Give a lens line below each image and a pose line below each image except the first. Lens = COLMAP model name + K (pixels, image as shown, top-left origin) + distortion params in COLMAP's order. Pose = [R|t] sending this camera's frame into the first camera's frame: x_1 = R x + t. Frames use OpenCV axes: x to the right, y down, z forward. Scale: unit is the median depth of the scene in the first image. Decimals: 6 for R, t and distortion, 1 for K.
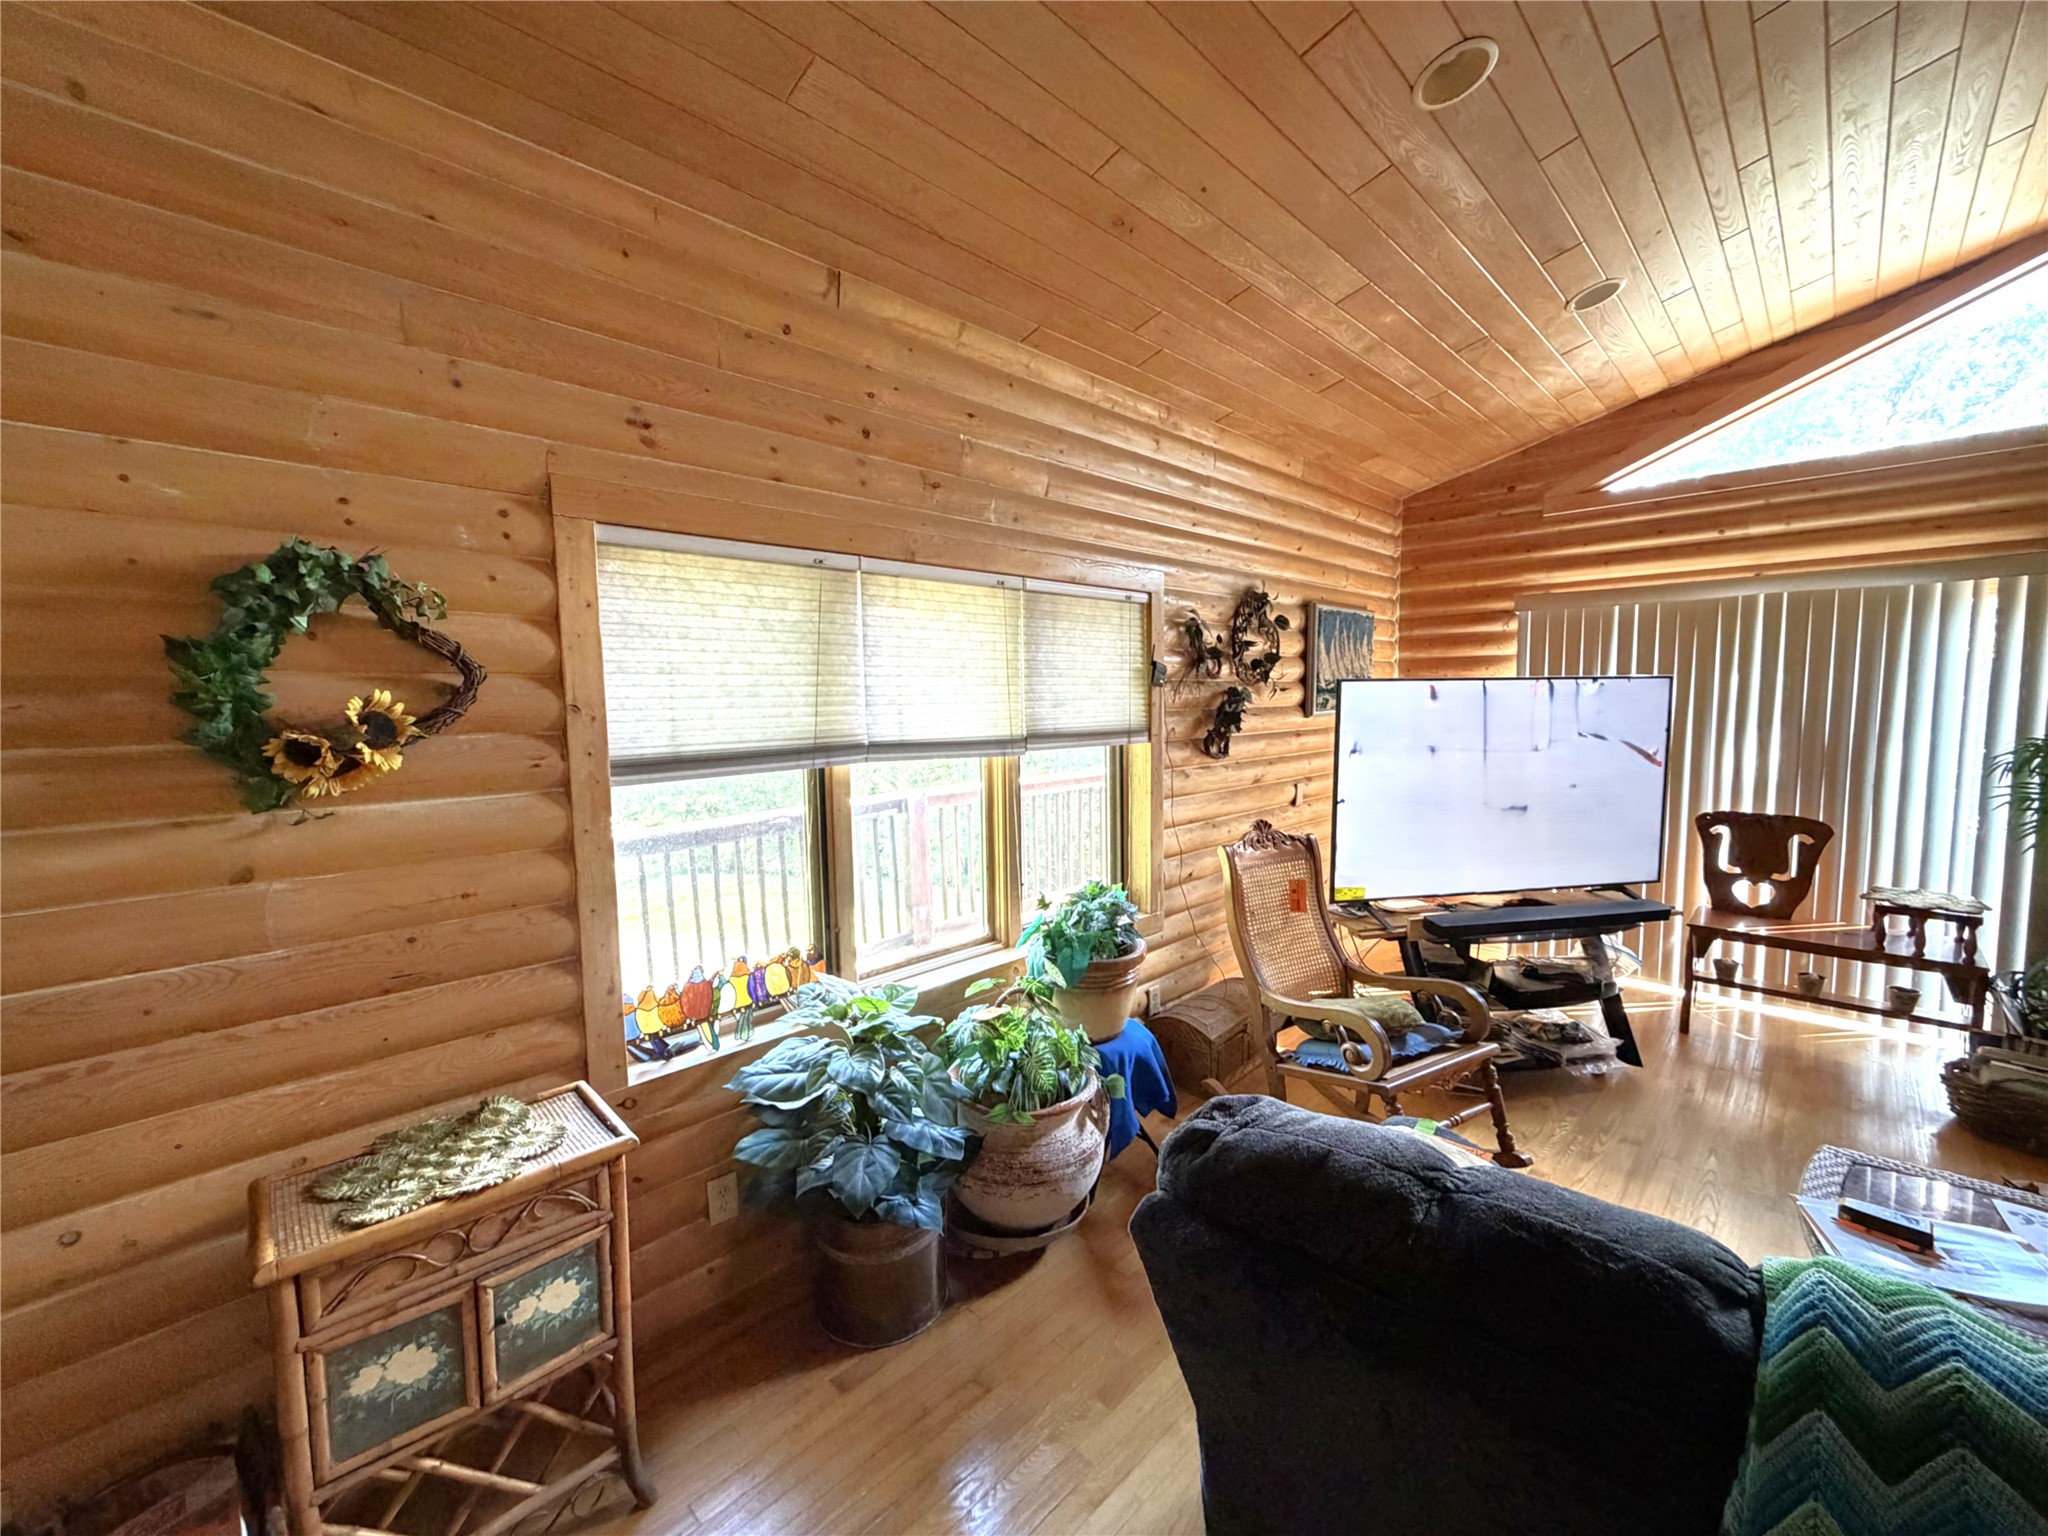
lens RADIAL K [[818.4, 0, 1007.4], [0, 818.4, 766.2], [0, 0, 1]] dist [0.001910, 0.000031]
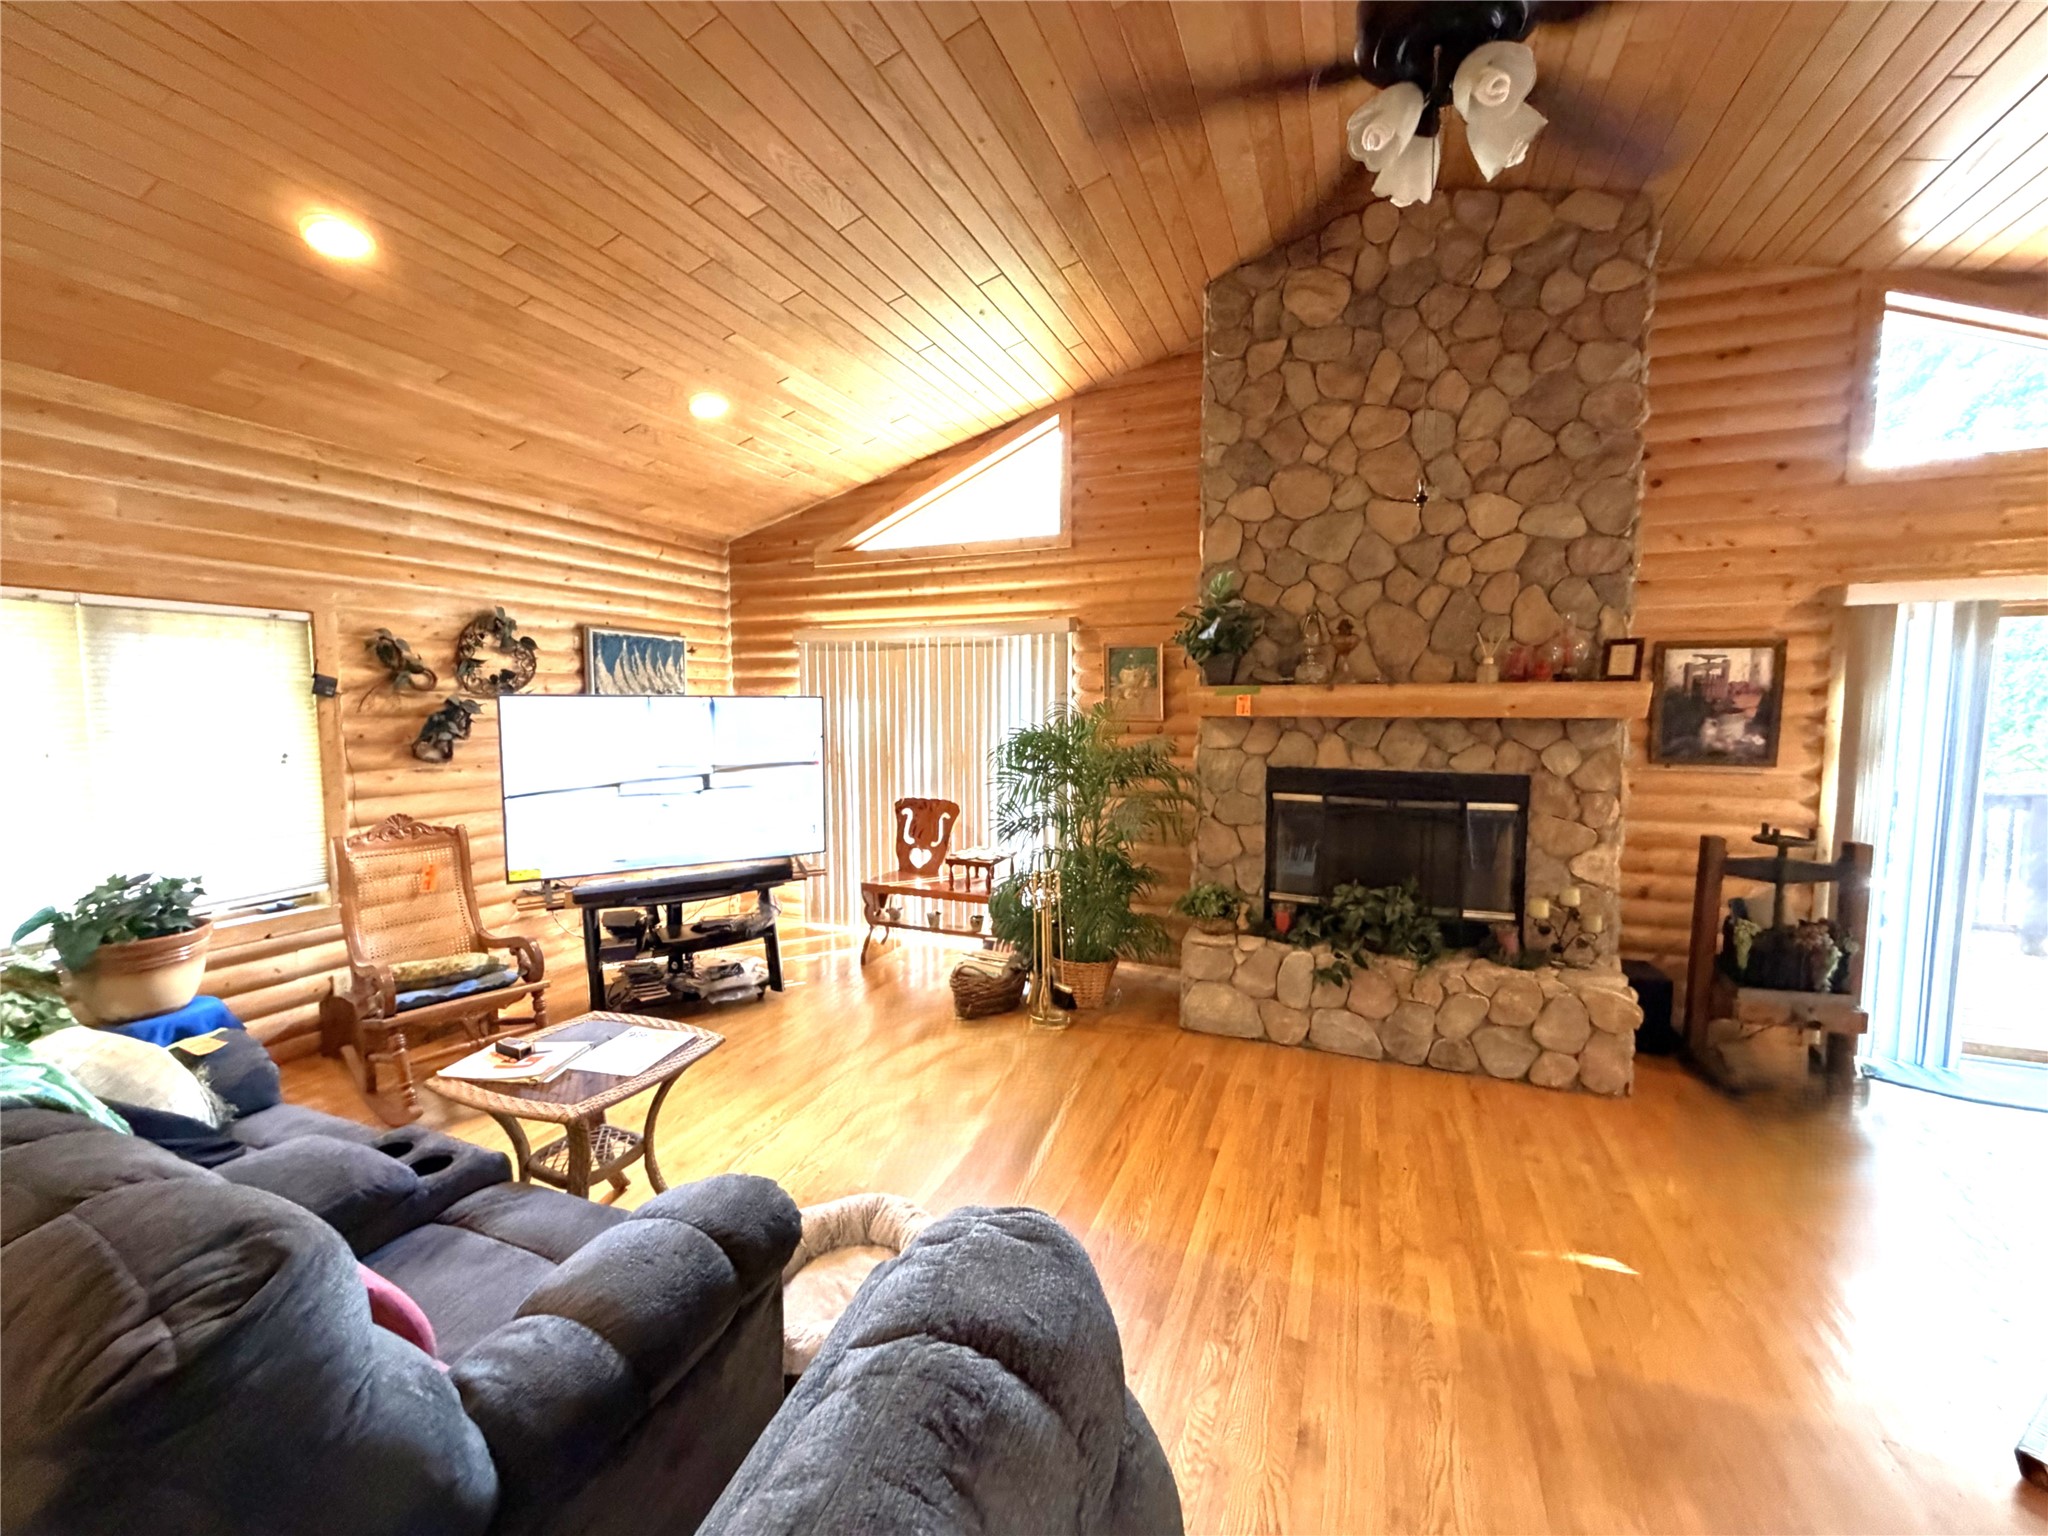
lens RADIAL K [[818.4, 0, 1018.9], [0, 818.4, 771.4], [0, 0, 1]] dist [0.001910, 0.000031]
pose [[0.928800, -0.014100, 0.370313, 0.553553], [0.015966, 0.999871, -0.001974, 0.017158], [-0.370238, 0.007746, 0.928905, -0.321560]]
